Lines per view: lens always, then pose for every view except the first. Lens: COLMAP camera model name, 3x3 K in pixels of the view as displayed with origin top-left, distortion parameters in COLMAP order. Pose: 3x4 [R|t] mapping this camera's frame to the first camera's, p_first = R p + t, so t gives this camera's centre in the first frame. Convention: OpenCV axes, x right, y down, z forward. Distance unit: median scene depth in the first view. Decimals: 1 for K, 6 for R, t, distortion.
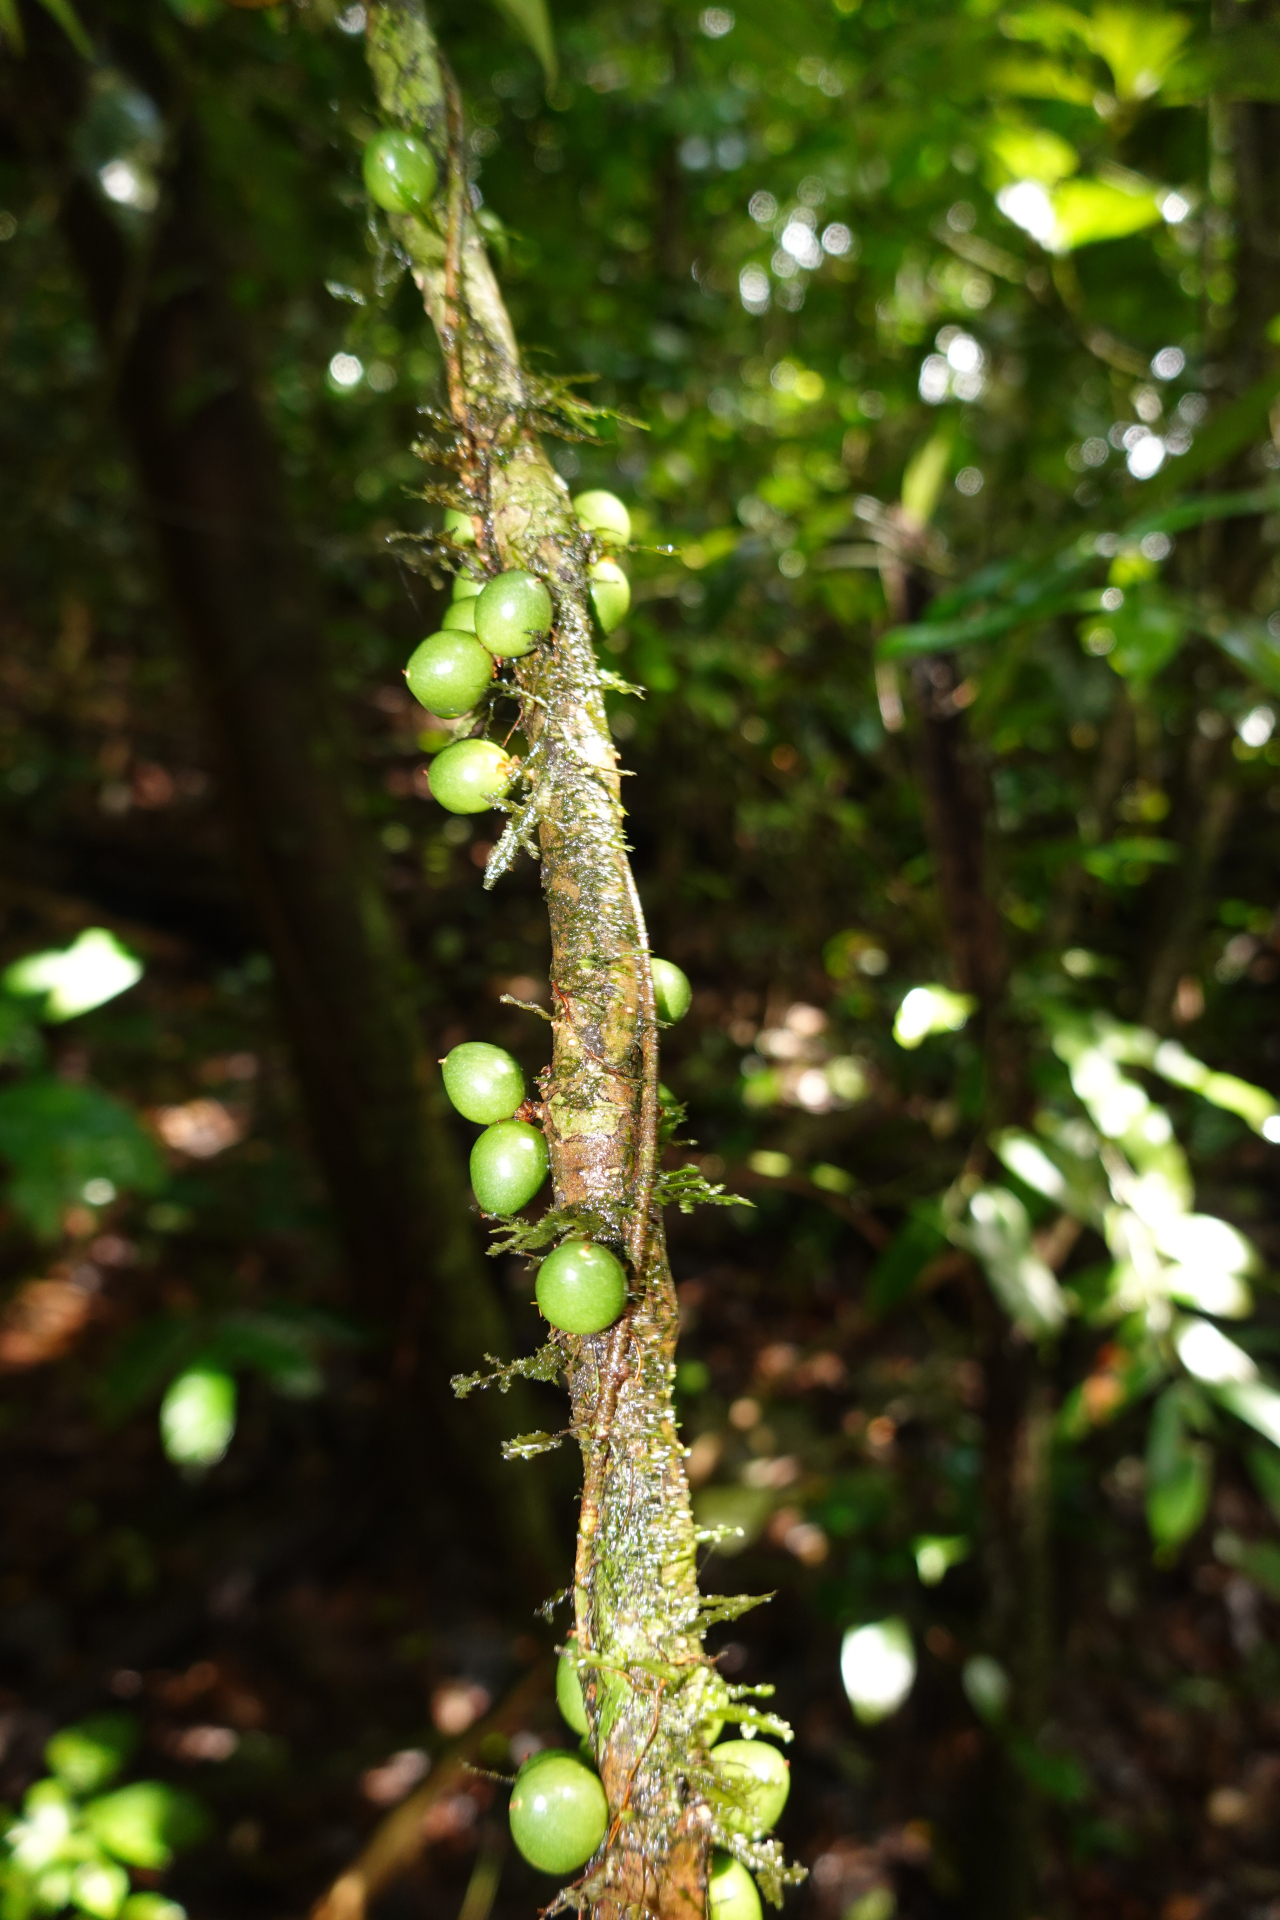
lens RADIAL K [[1339.9, 0, 672.7], [0, 1339.9, 959.4], [0, 0, 1]] dist [0.003108, -0.010953]
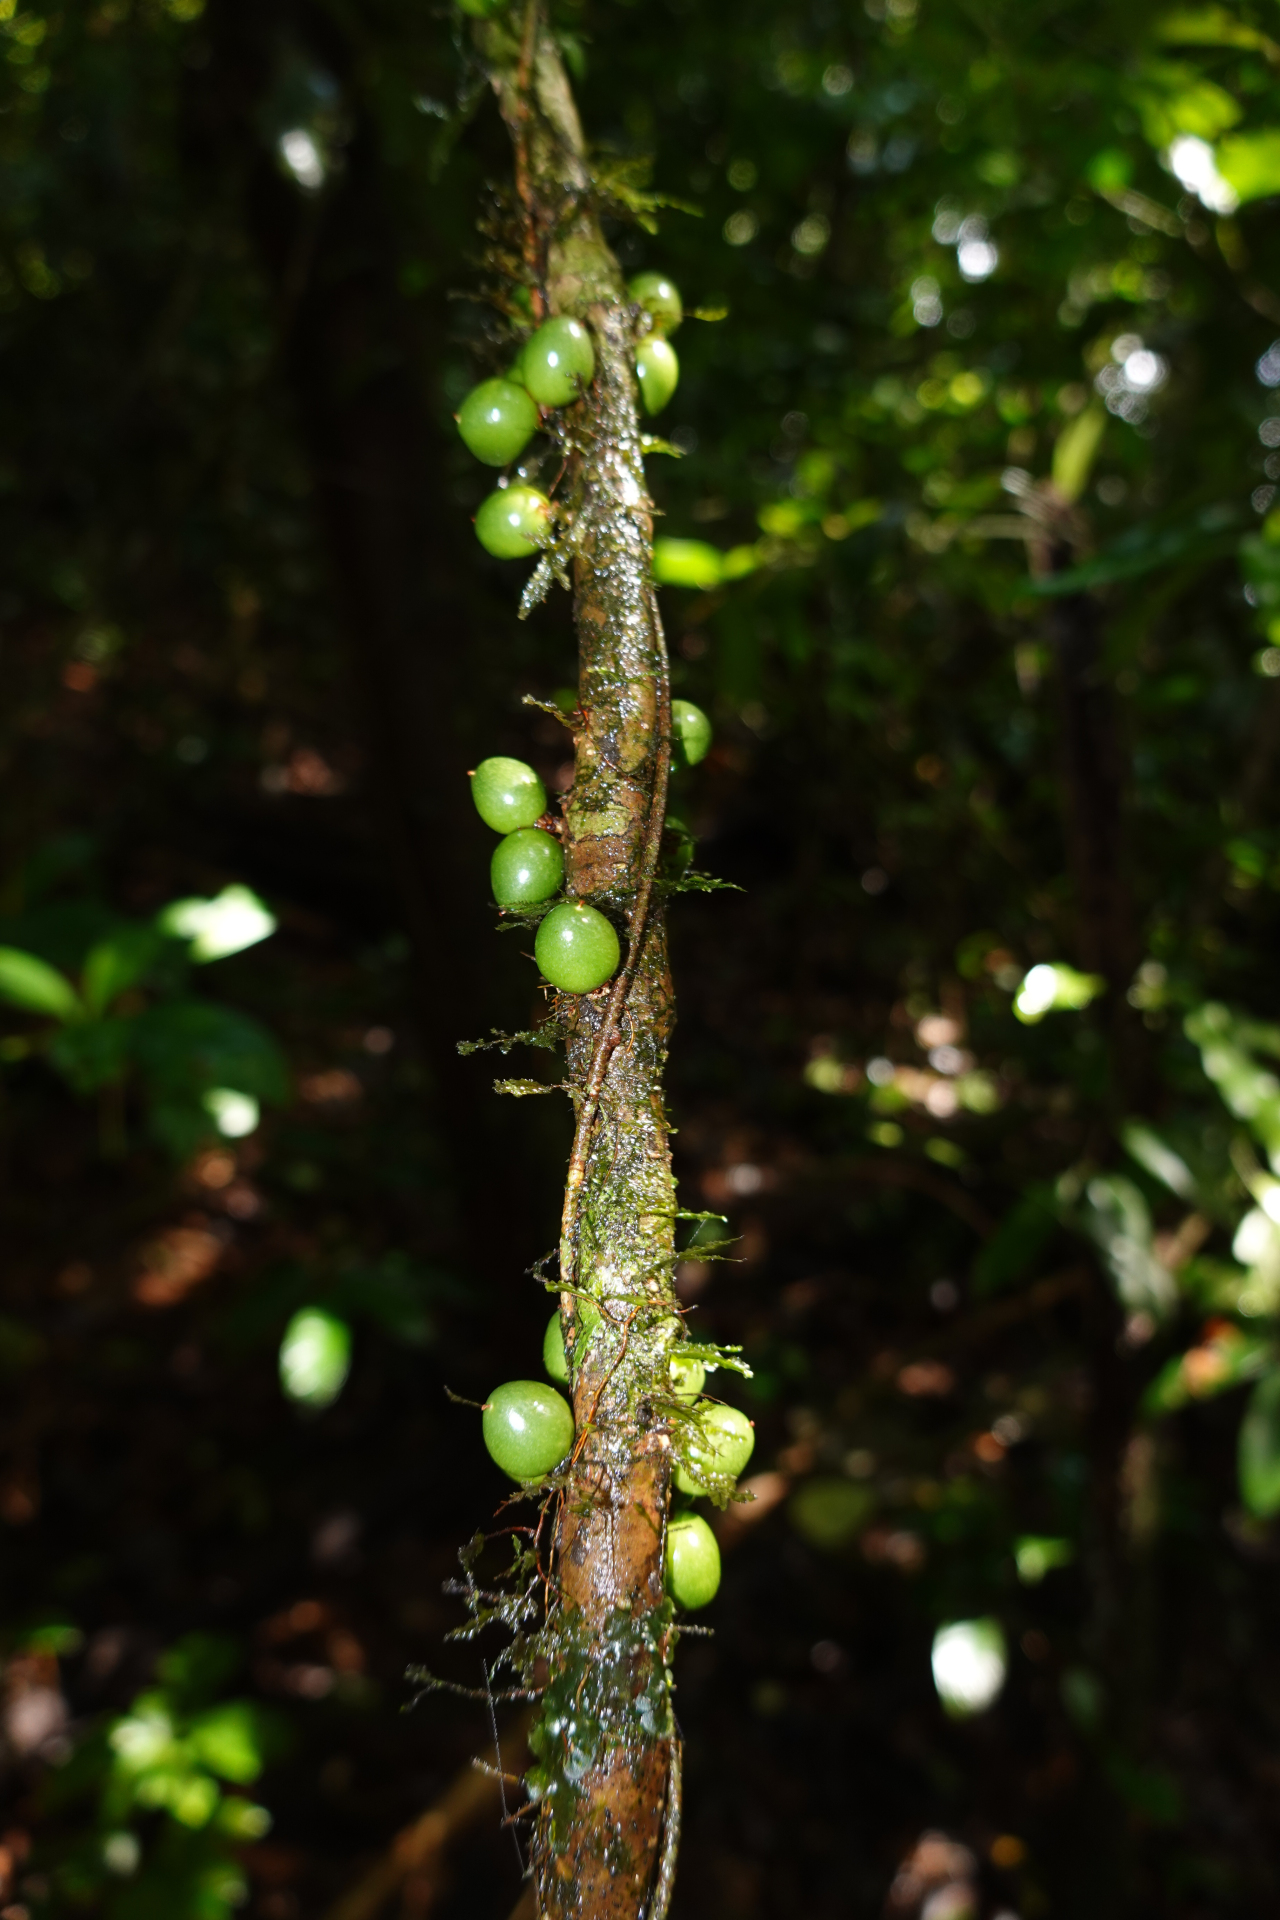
lens RADIAL K [[1357.1, 0, 646.1], [0, 1357.1, 968.4], [0, 0, 1]] dist [0.001527, -0.007325]
pose [[0.991095, 0.043605, -0.125812, 0.107624], [-0.045511, 0.998888, -0.012317, 0.233416], [0.125135, 0.017933, 0.991978, -0.063190]]
